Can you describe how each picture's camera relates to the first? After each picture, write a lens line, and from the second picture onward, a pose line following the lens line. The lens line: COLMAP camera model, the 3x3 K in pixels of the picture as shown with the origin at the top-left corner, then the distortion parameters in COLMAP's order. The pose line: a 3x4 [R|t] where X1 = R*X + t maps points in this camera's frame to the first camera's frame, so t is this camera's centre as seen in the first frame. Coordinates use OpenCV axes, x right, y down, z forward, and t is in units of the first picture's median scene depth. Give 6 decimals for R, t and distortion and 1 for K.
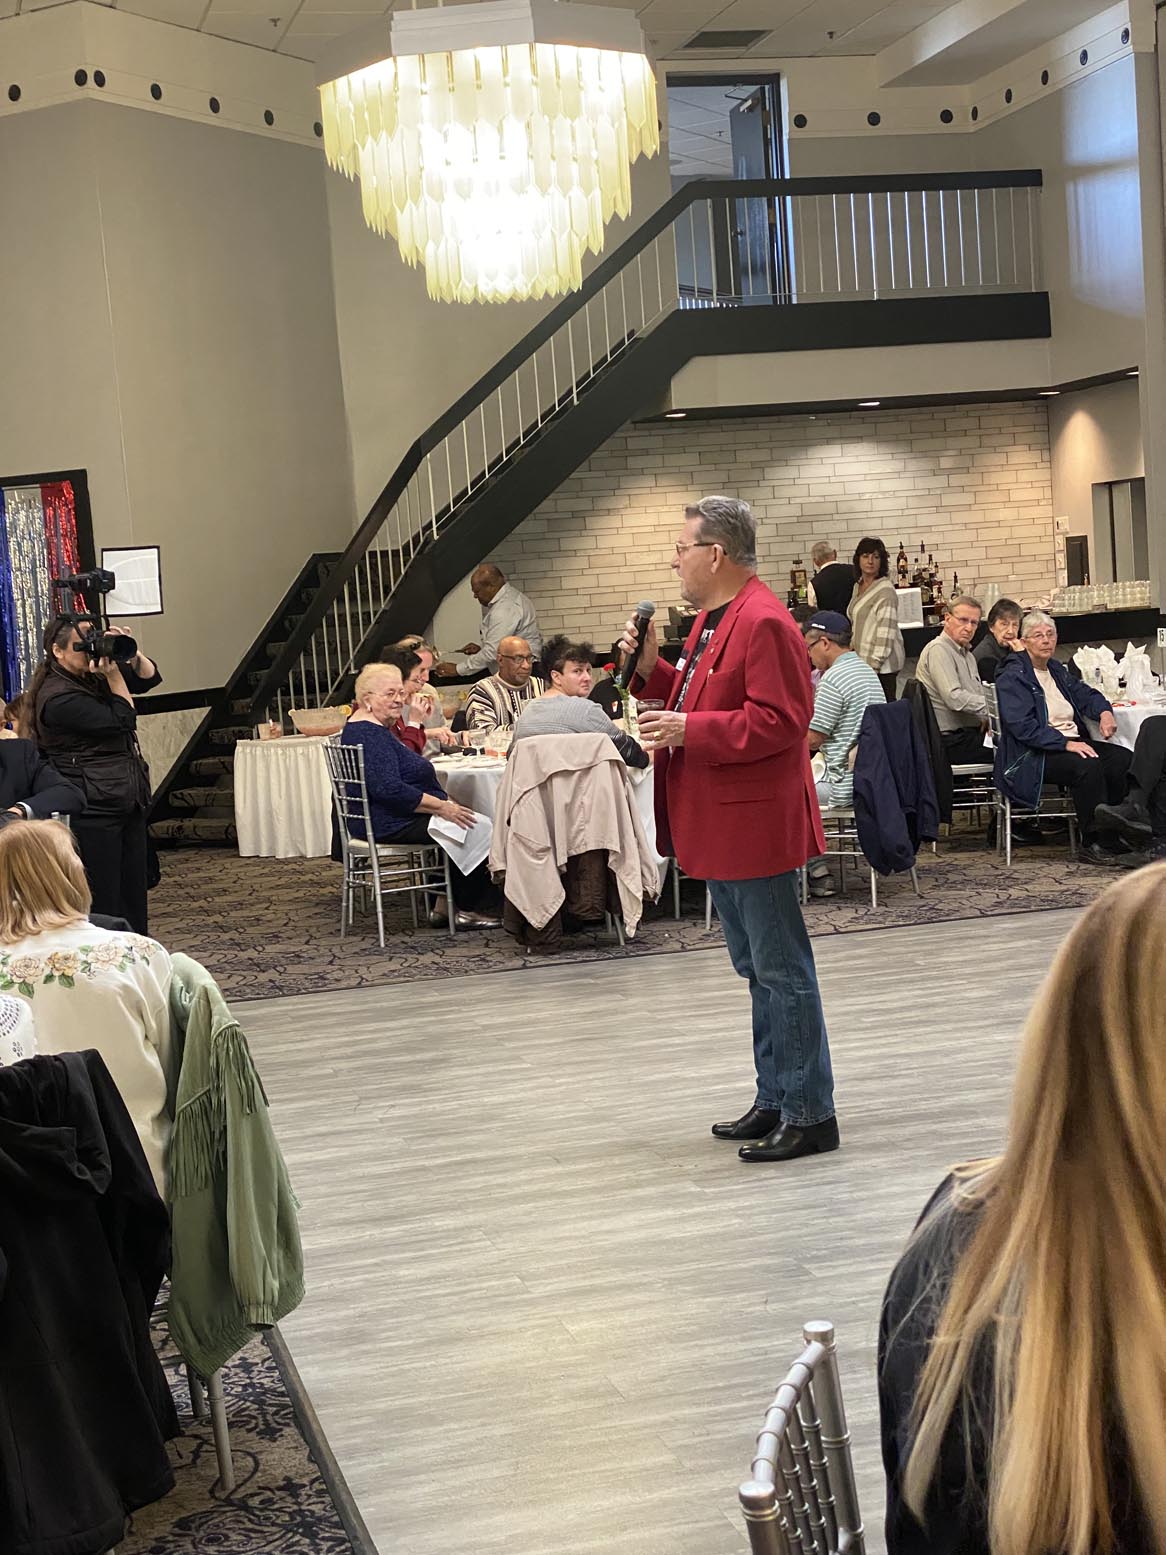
lens RADIAL K [[2325.2, 0, 583.0], [0, 2325.2, 777.5], [0, 0, 1]] dist [0.018336, 0.004559]
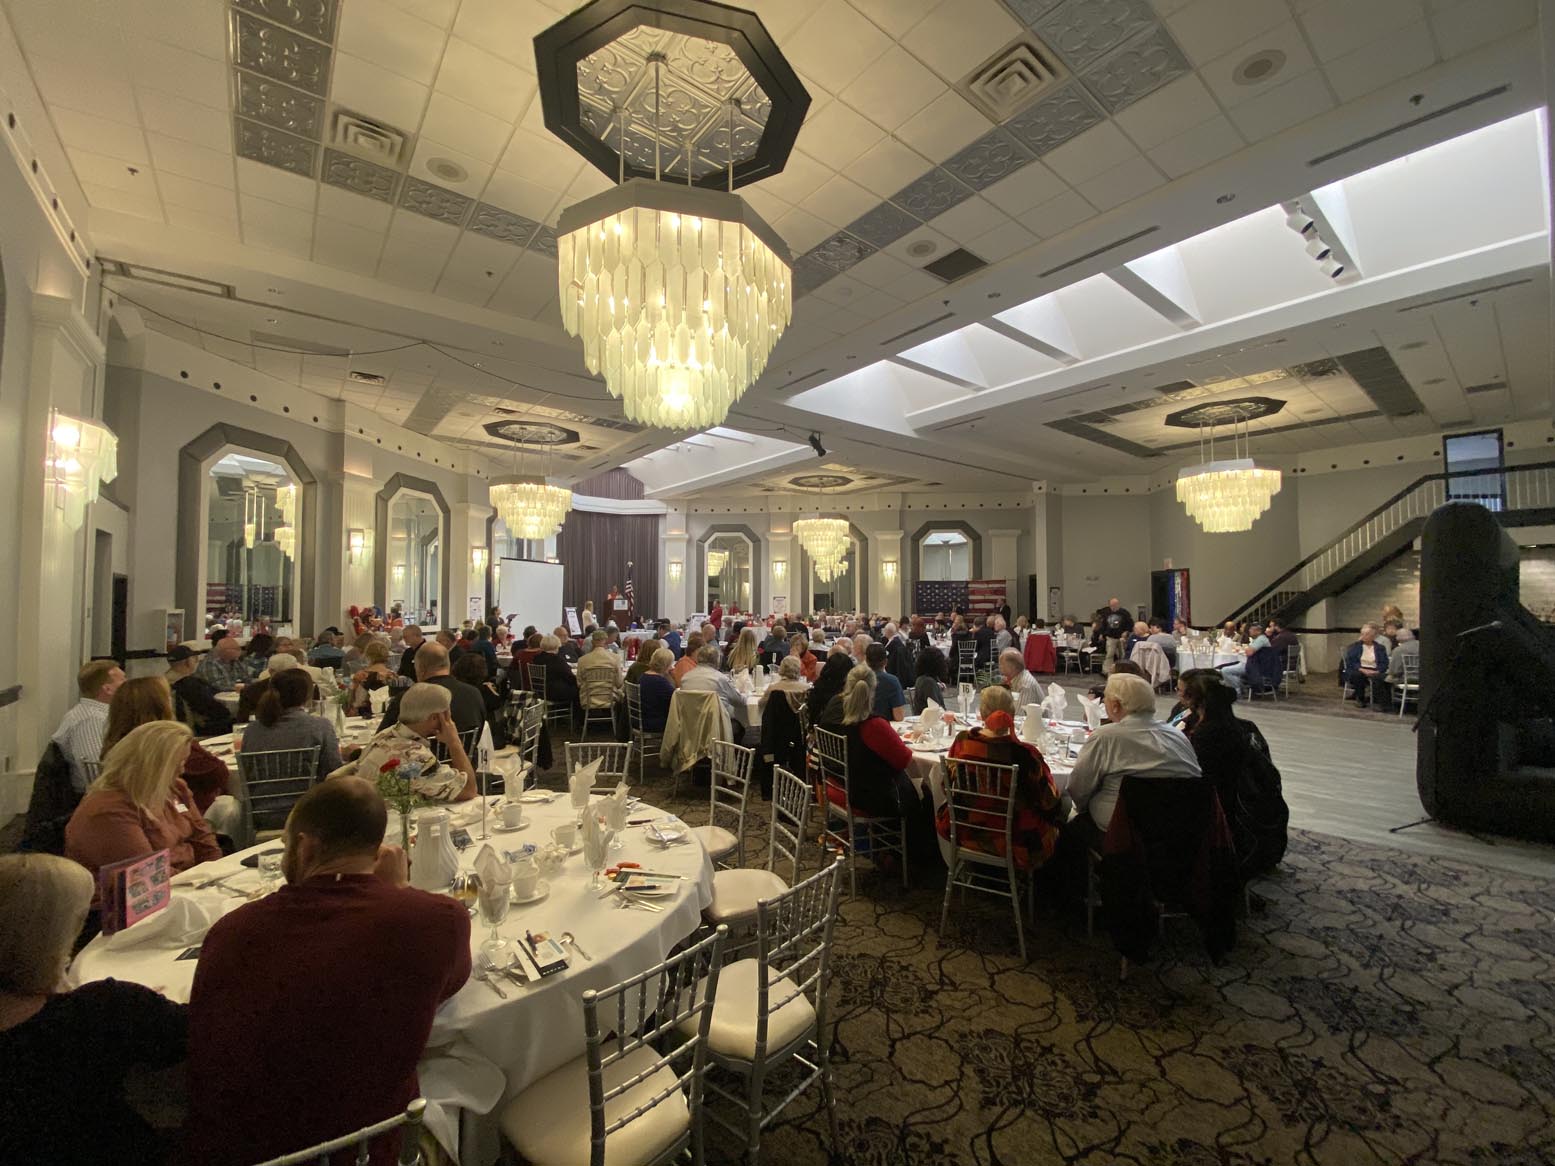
lens RADIAL K [[636.5, 0, 777.5], [0, 636.5, 583.0], [0, 0, 1]] dist [0.000140, -0.013179]
pose [[0.389004, 0.046897, -0.920042, 0.491672], [-0.103102, 0.994645, 0.007107, -0.039130], [0.915448, 0.092093, 0.391756, -0.073711]]
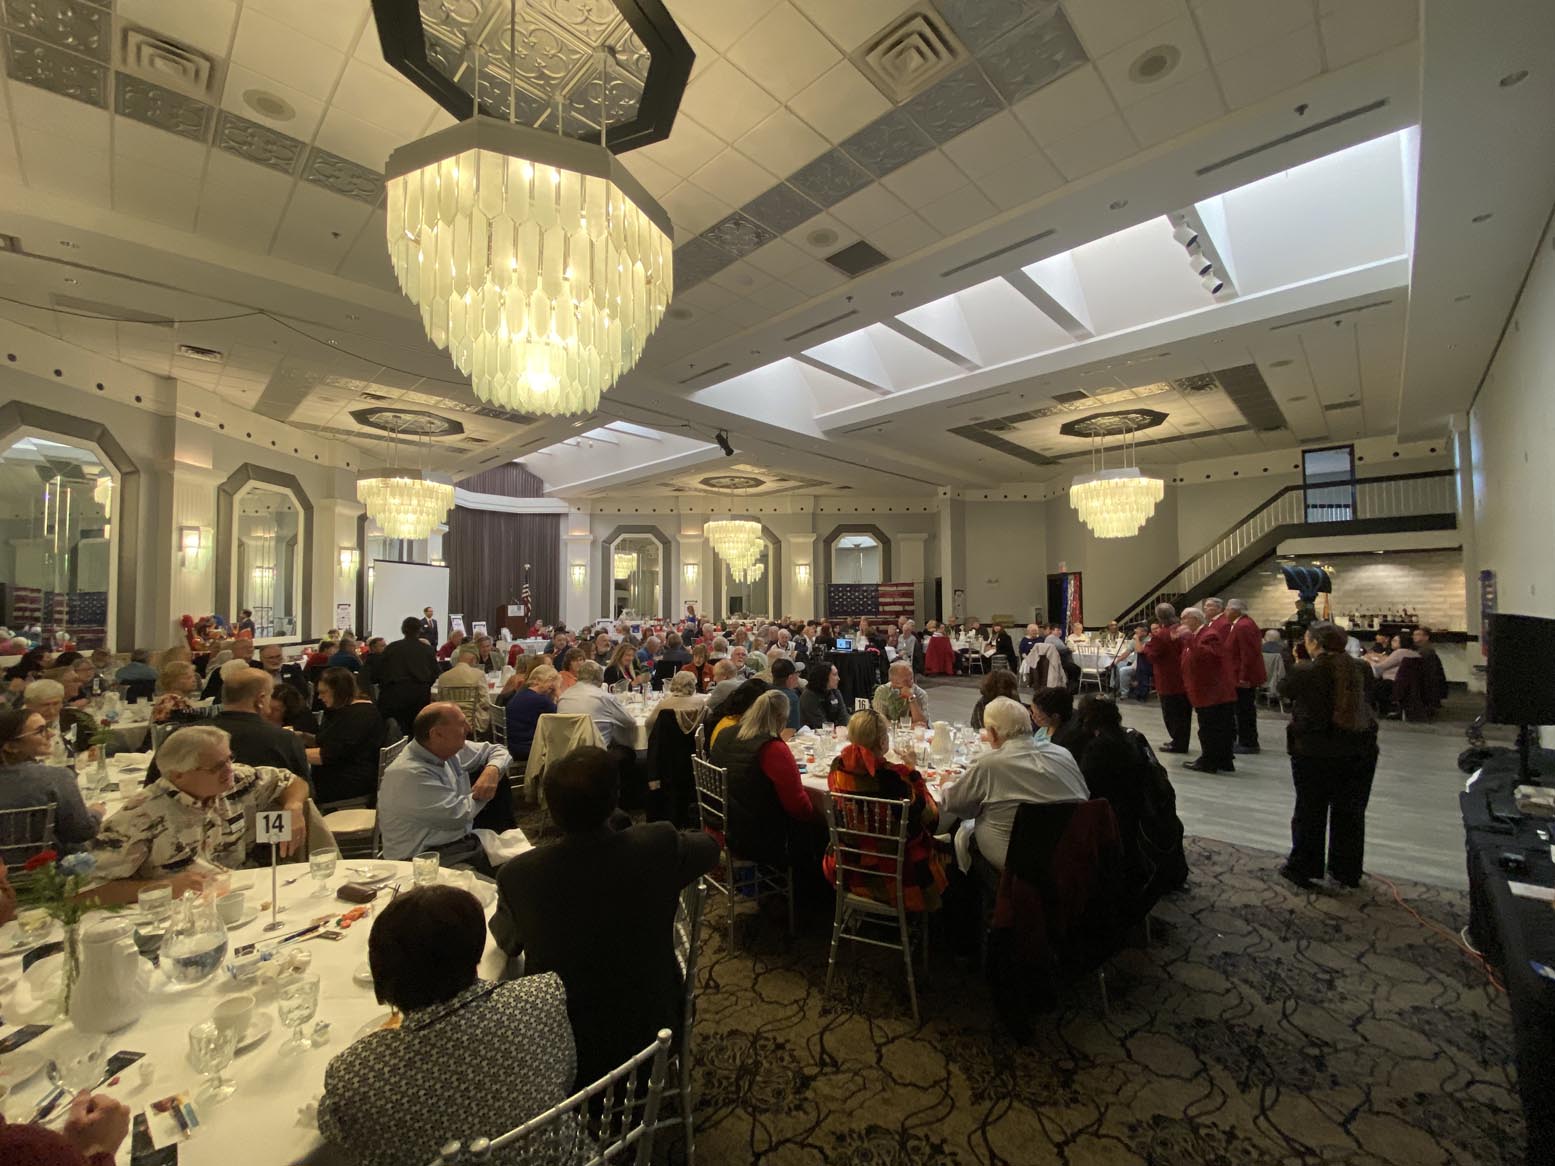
lens RADIAL K [[623.9, 0, 785.3], [0, 623.9, 582.5], [0, 0, 1]] dist [-0.000467, -0.012708]
pose [[0.508700, 0.043742, -0.859832, 0.459118], [-0.101184, 0.994825, -0.009254, -0.045321], [0.854978, 0.091709, 0.510493, -0.032334]]
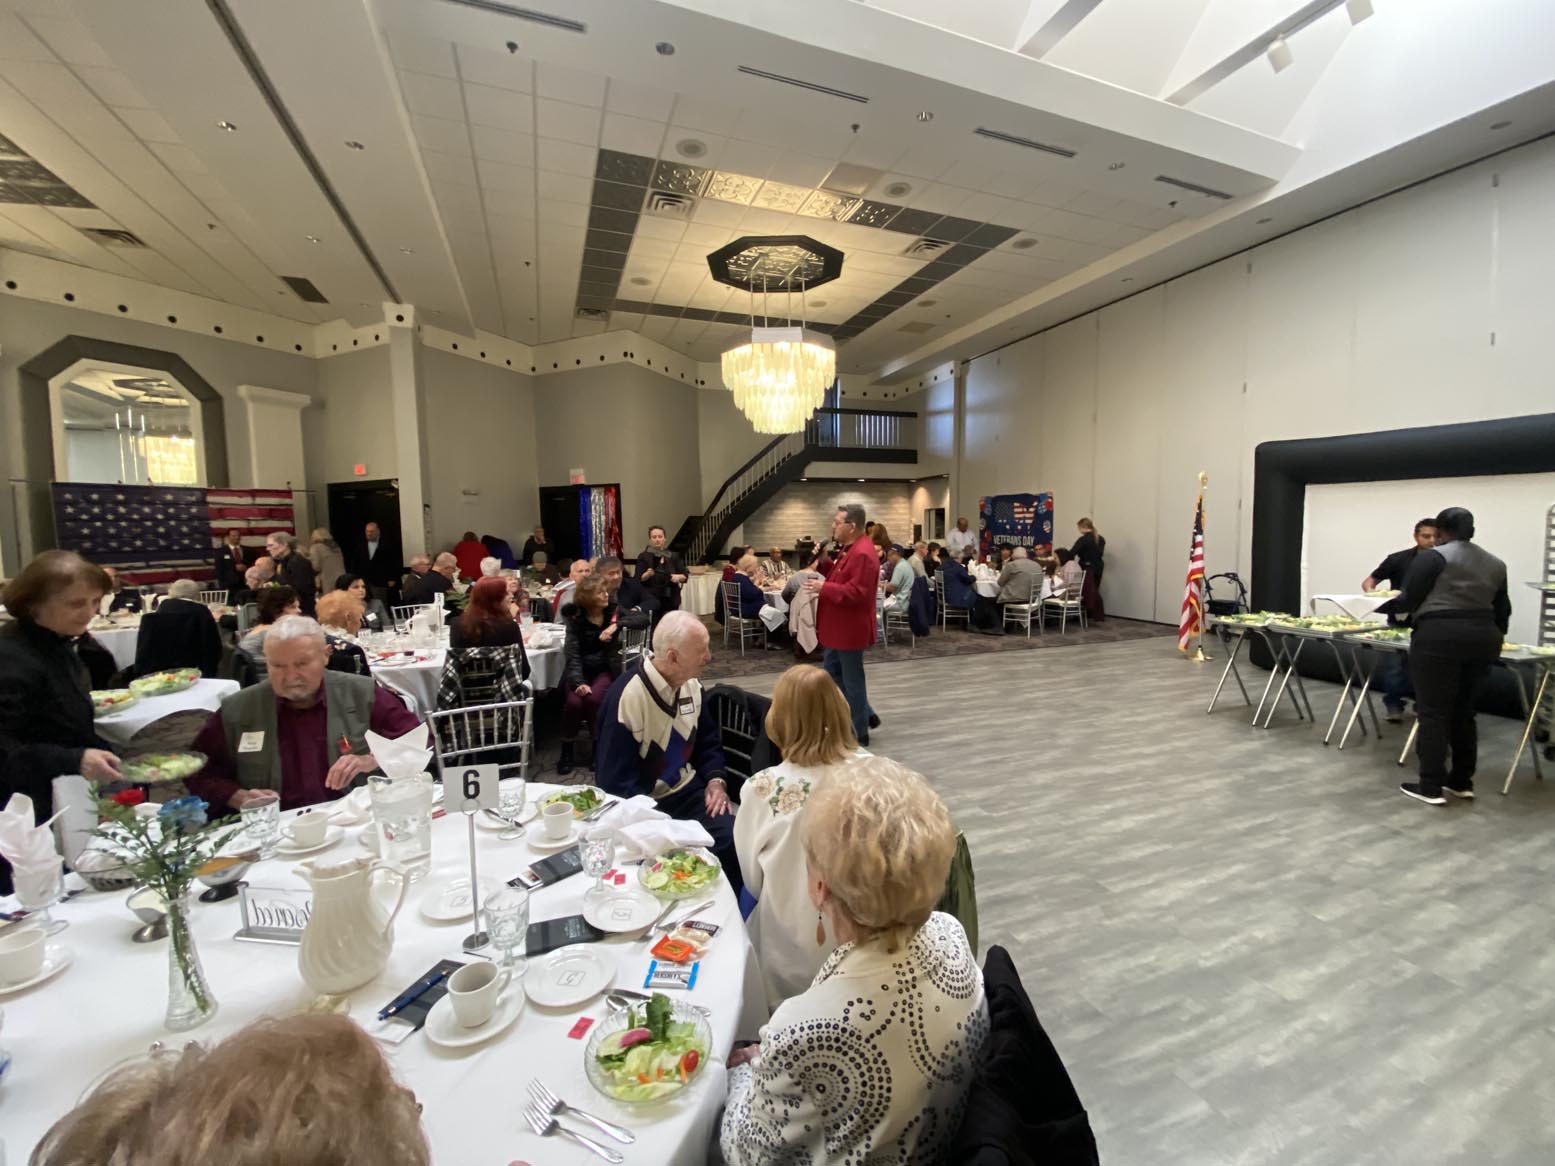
lens RADIAL K [[623.9, 0, 785.3], [0, 623.9, 582.5], [0, 0, 1]] dist [-0.000467, -0.012708]
pose [[0.993019, 0.048237, 0.107643, -0.076627], [-0.047752, 0.998834, -0.007078, -0.007422], [-0.107859, 0.001889, 0.994164, 0.160456]]
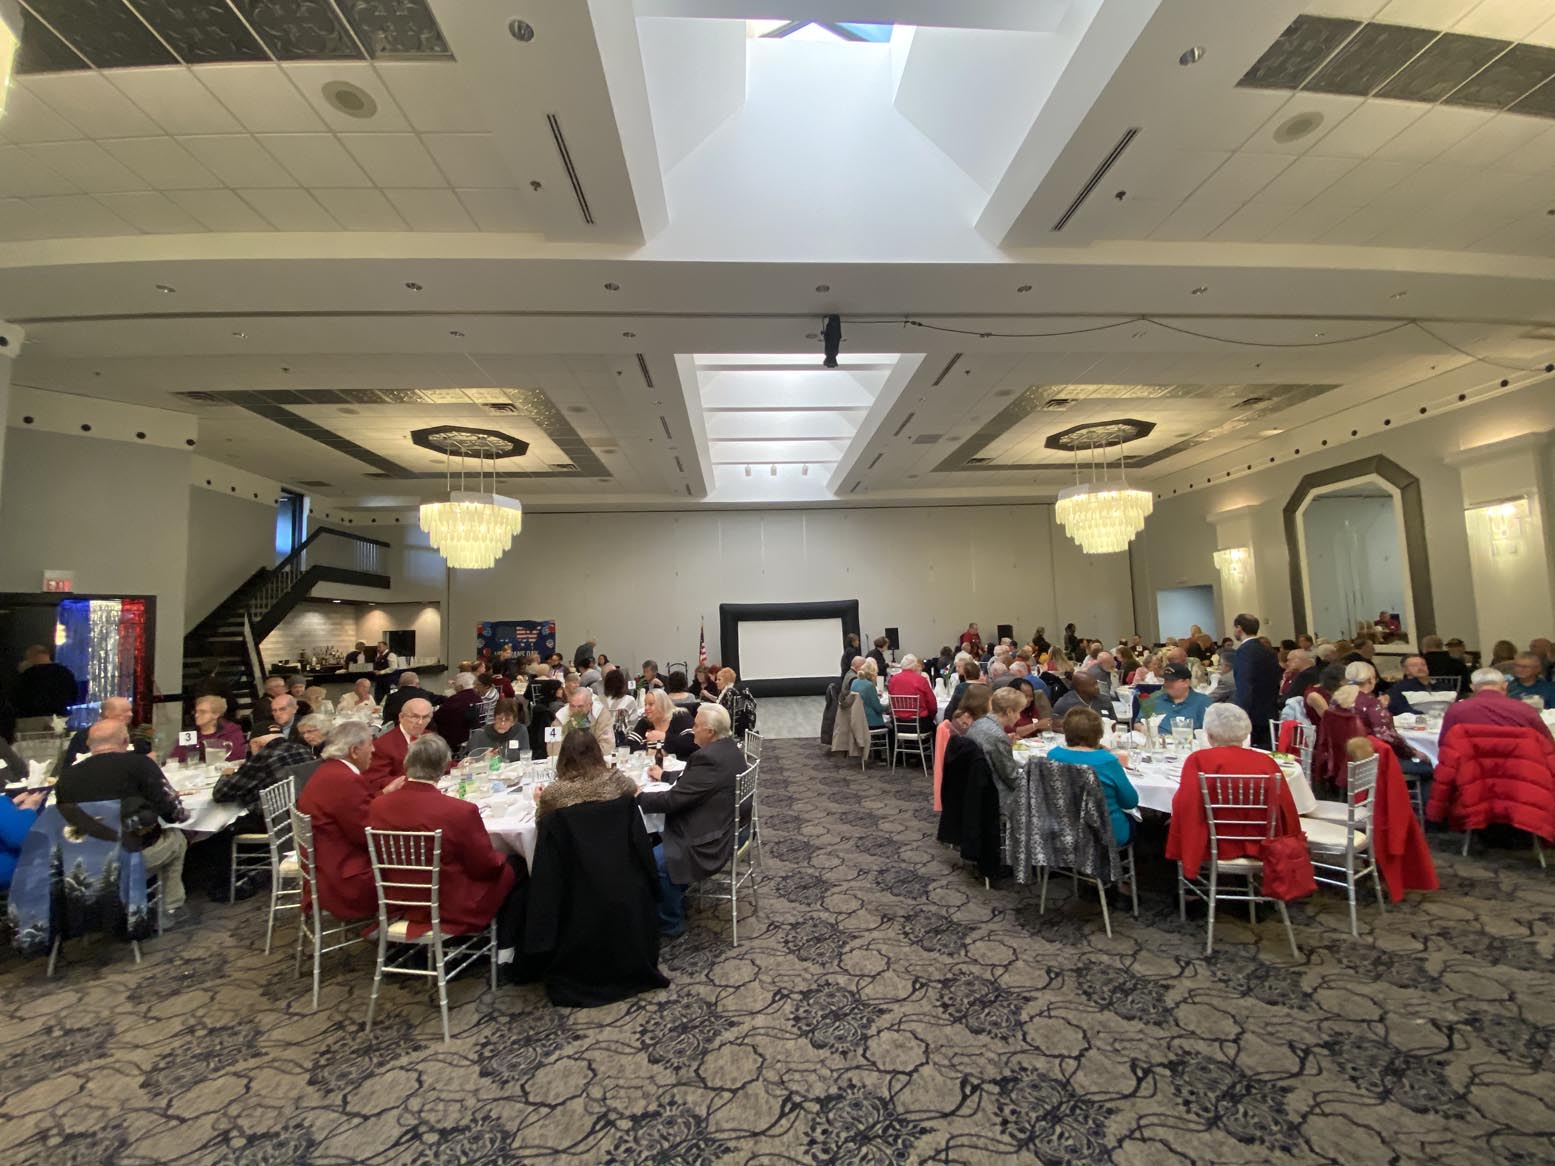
lens RADIAL K [[623.9, 0, 785.3], [0, 623.9, 582.5], [0, 0, 1]] dist [-0.000467, -0.012708]
pose [[0.199496, 0.140473, 0.969778, -0.659683], [0.101338, 0.981407, -0.163004, 0.019067], [-0.974645, 0.130794, 0.181552, 0.256887]]
